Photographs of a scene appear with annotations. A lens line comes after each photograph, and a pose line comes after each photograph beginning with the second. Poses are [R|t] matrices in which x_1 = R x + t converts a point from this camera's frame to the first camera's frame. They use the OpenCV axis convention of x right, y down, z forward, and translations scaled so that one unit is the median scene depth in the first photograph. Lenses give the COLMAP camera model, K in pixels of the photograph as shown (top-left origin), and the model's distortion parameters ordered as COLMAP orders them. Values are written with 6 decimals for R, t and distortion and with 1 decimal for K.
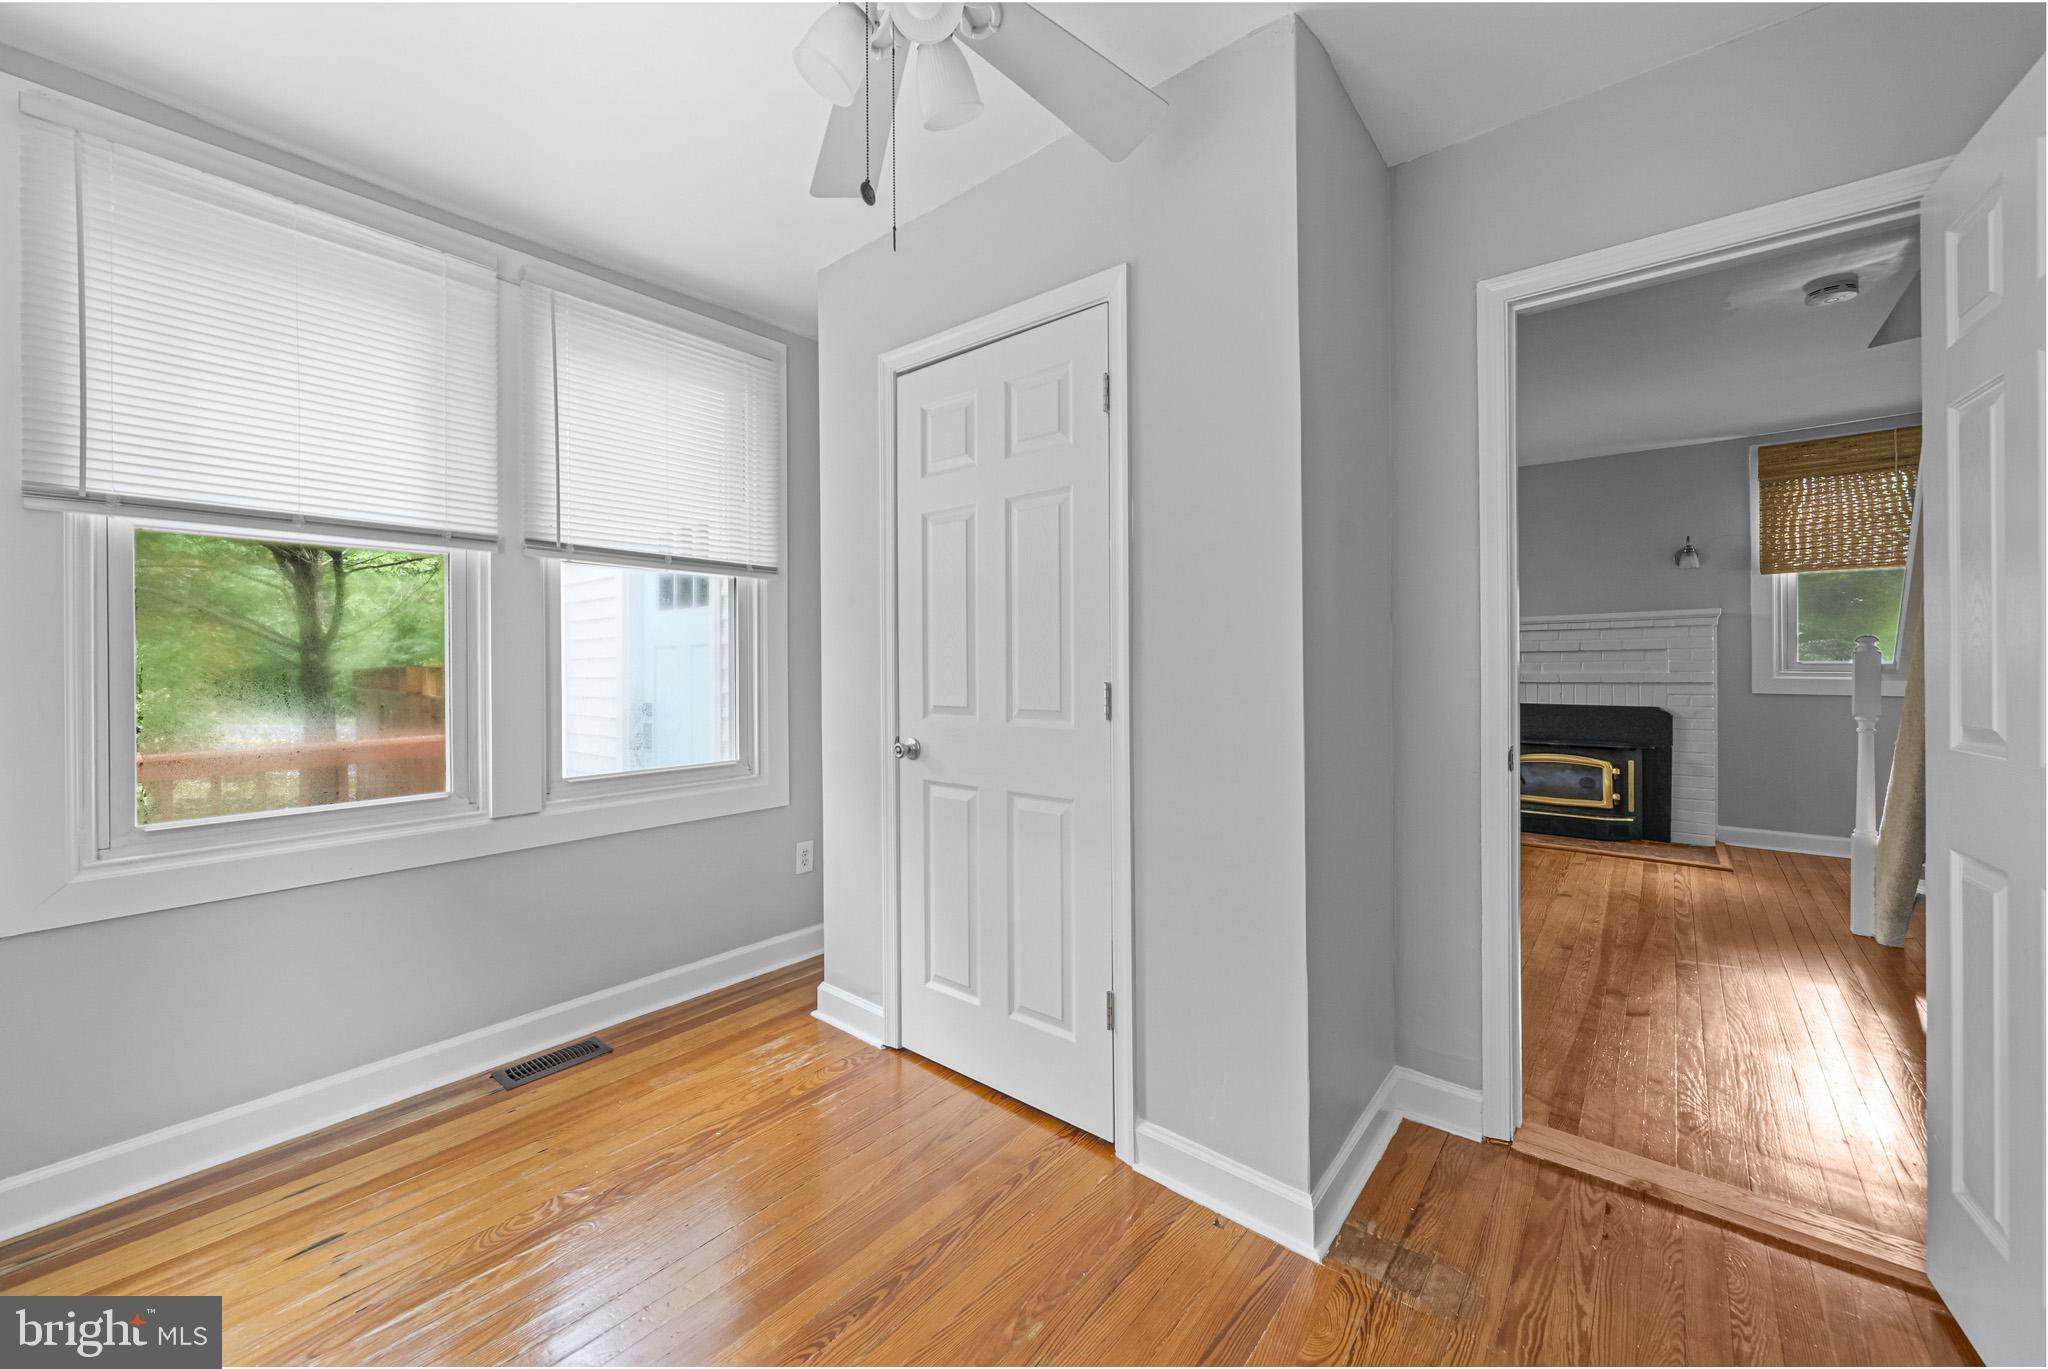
lens RADIAL K [[774.3, 0, 1011.1], [0, 774.3, 656.8], [0, 0, 1]] dist [-0.003270, -0.000647]
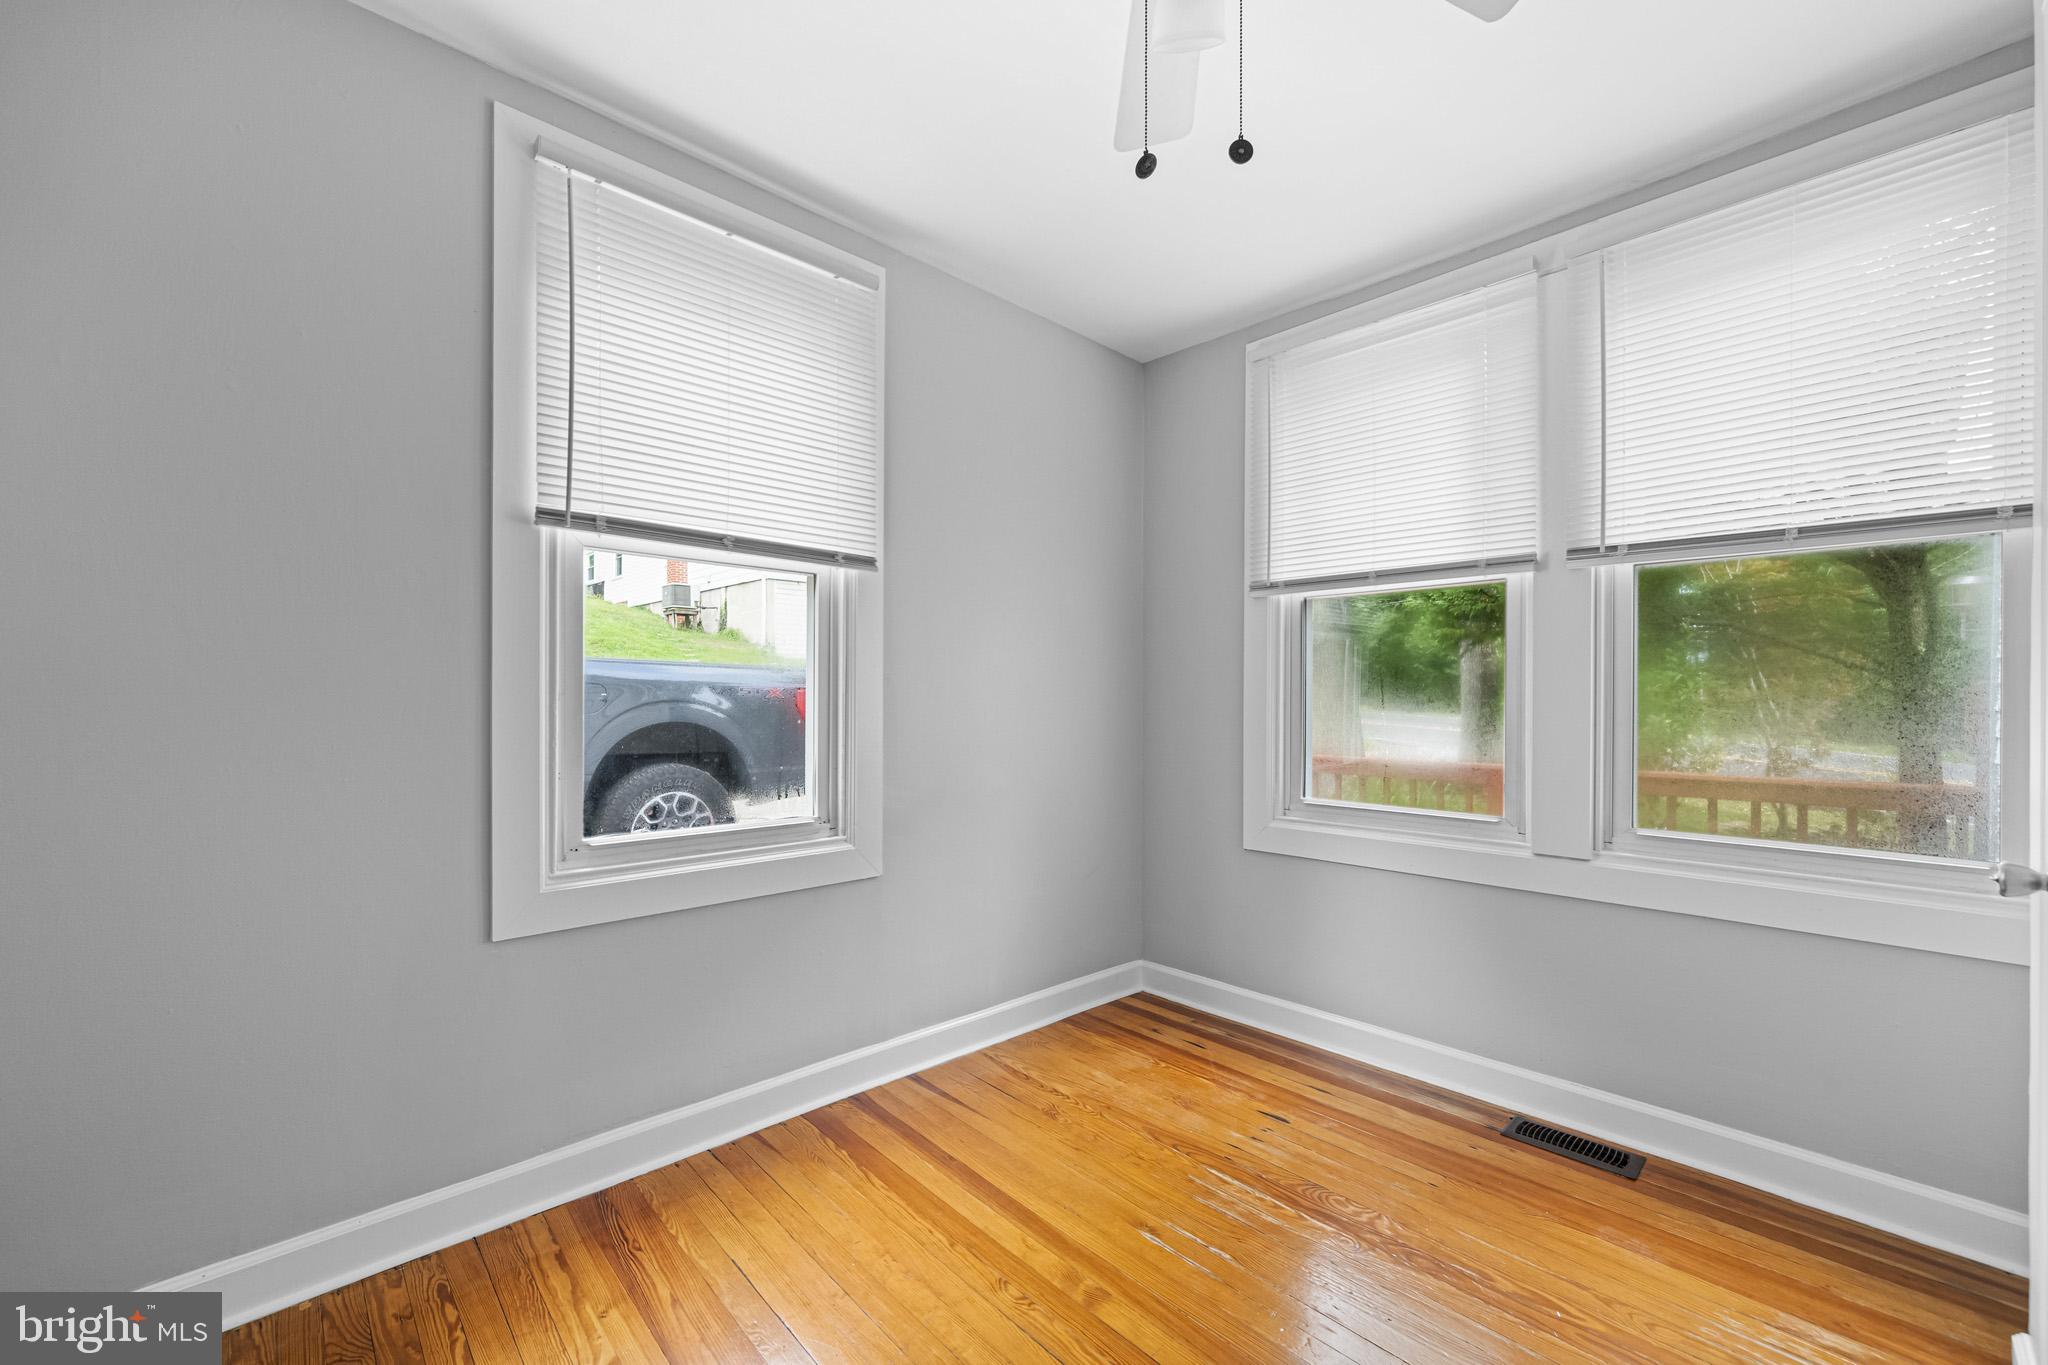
lens RADIAL K [[823.5, 0, 1010.5], [0, 823.5, 693.2], [0, 0, 1]] dist [0.002757, 0.000343]
pose [[-0.114732, 0.002169, -0.993394, 0.459433], [0.008515, 0.999963, 0.001200, 0.007458], [0.993360, -0.008321, -0.114746, 0.545567]]
